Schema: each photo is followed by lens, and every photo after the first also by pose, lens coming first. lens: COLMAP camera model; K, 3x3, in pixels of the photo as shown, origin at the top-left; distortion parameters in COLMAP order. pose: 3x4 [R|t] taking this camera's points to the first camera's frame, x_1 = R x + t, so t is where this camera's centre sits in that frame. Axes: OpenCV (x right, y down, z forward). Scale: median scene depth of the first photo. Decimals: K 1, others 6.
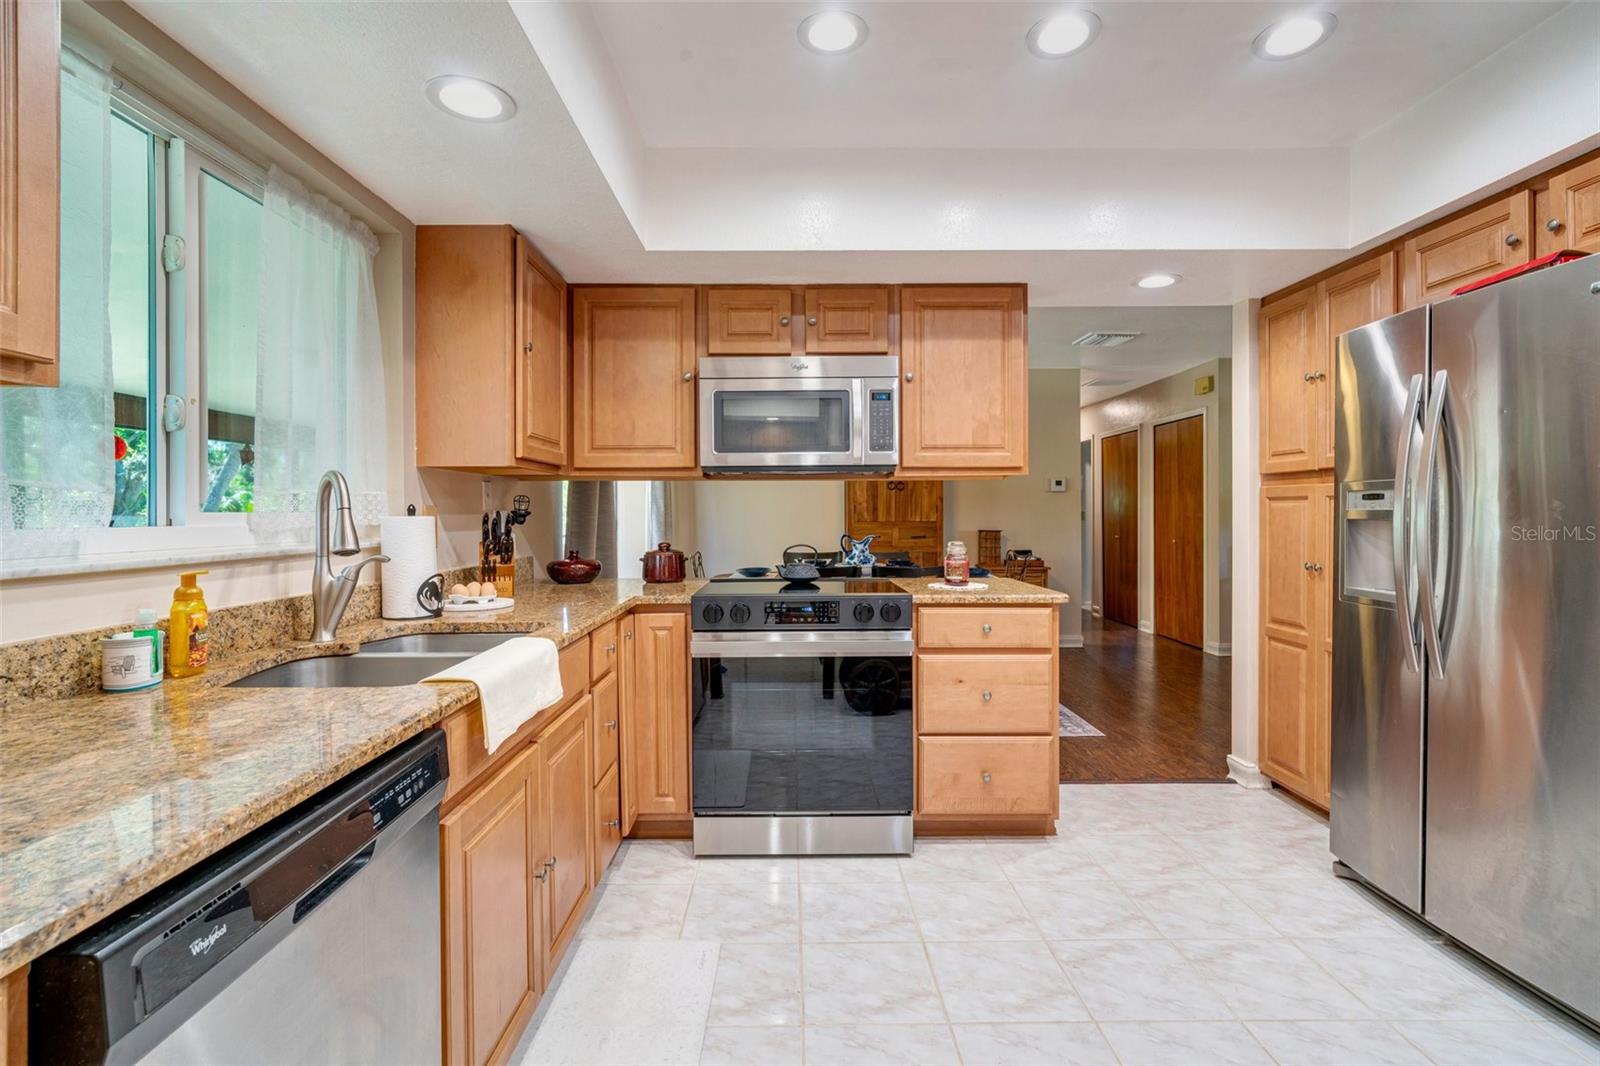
lens RADIAL K [[755.1, 0, 797.1], [0, 755.1, 517.3], [0, 0, 1]] dist [-0.009022, 0.000899]
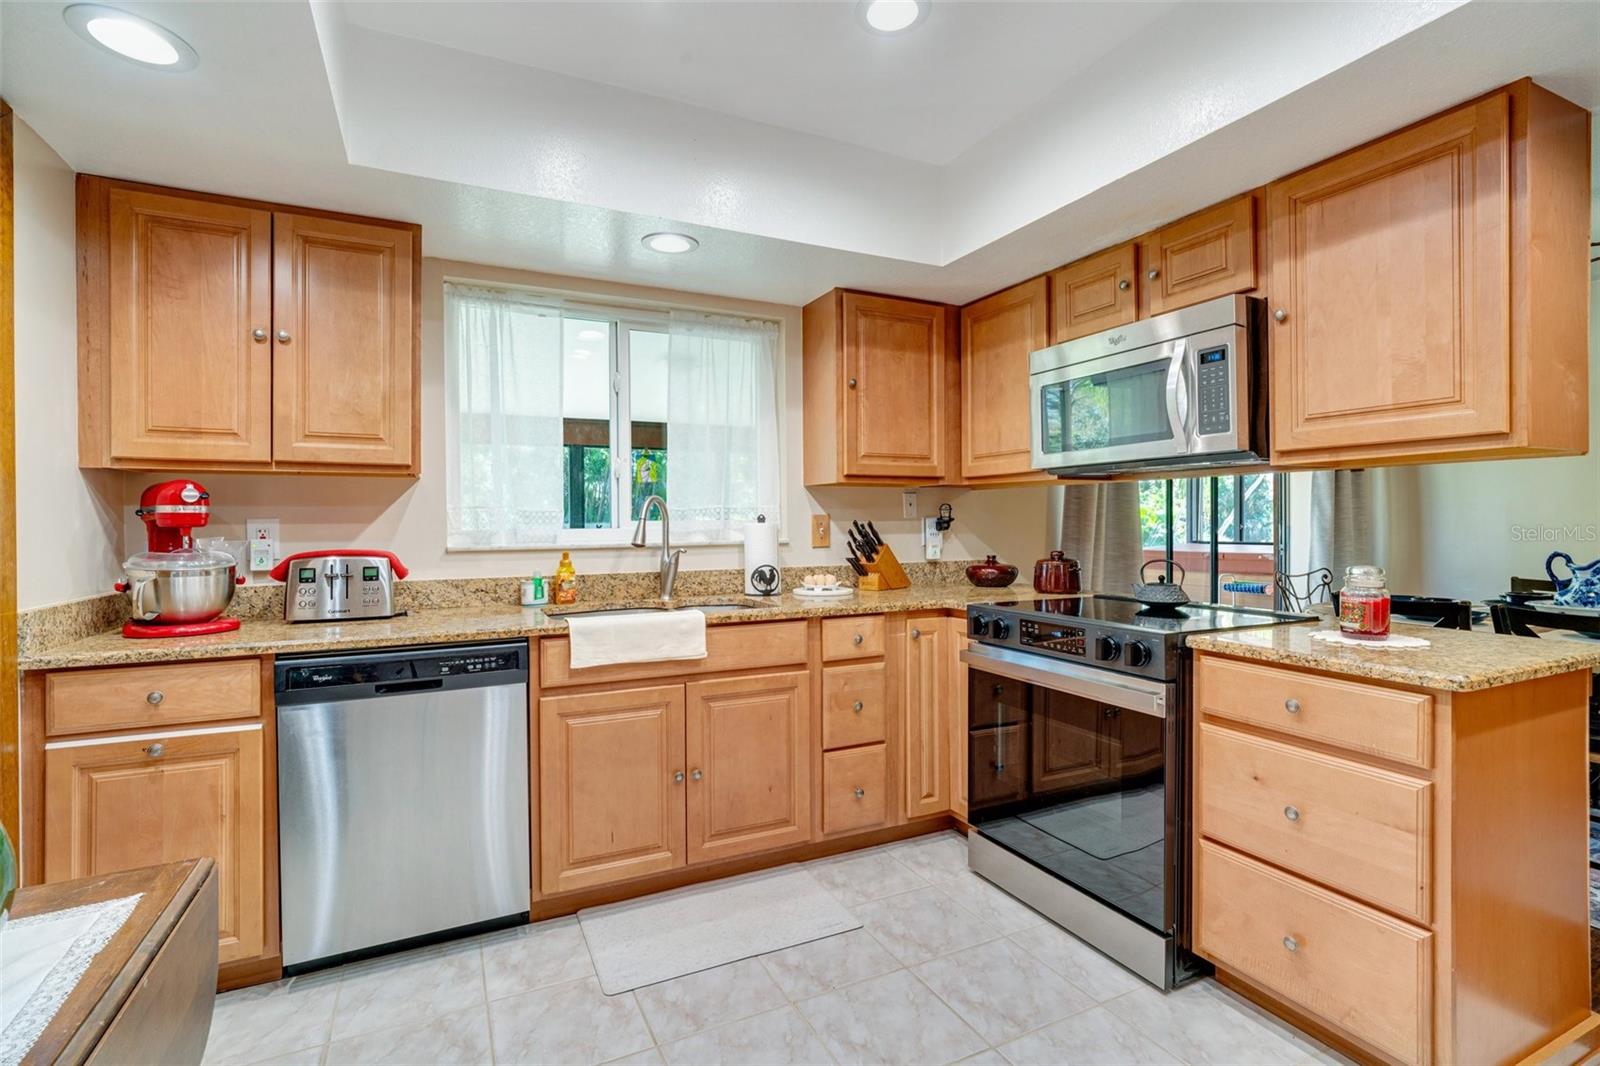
lens RADIAL K [[756.9, 0, 790.0], [0, 756.9, 526.6], [0, 0, 1]] dist [-0.010944, 0.000766]
pose [[0.419305, 0.007569, -0.907814, 0.592503], [-0.000345, 0.999967, 0.008178, -0.004753], [0.907845, -0.003116, 0.419294, 0.336964]]
